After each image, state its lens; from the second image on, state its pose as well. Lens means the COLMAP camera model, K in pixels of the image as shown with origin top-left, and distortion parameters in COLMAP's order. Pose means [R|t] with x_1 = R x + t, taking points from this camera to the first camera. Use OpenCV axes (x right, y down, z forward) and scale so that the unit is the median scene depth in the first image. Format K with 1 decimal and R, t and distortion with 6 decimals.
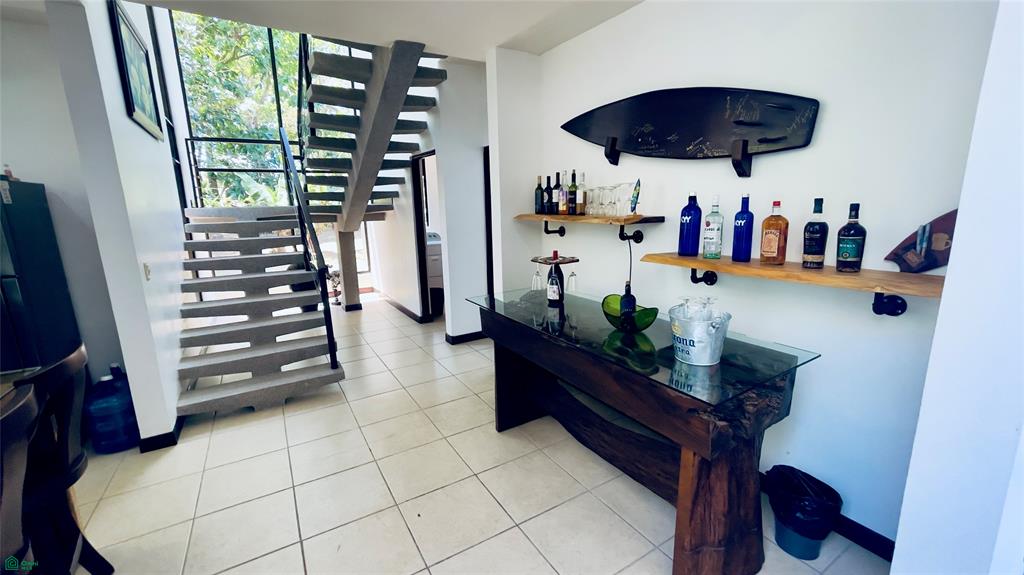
lens RADIAL K [[418.2, 0, 503.8], [0, 418.2, 286.9], [0, 0, 1]] dist [-0.003422, 0.002414]
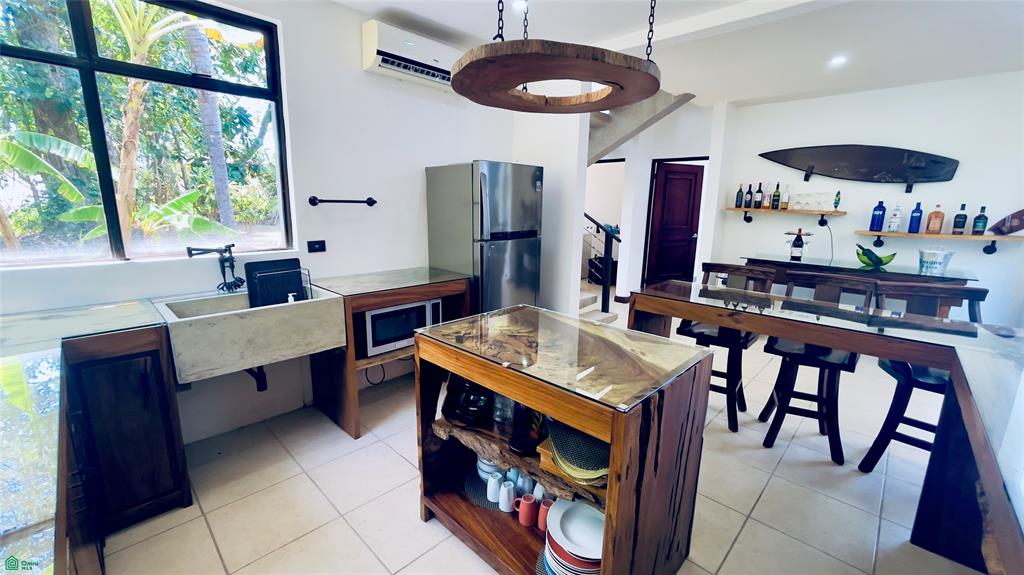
lens RADIAL K [[418.2, 0, 505.2], [0, 418.2, 289.5], [0, 0, 1]] dist [-0.003422, 0.002414]
pose [[0.962582, -0.008384, 0.270861, -1.328711], [0.007819, 0.999964, 0.003164, 0.135047], [-0.270878, -0.000927, 0.962613, -0.315124]]
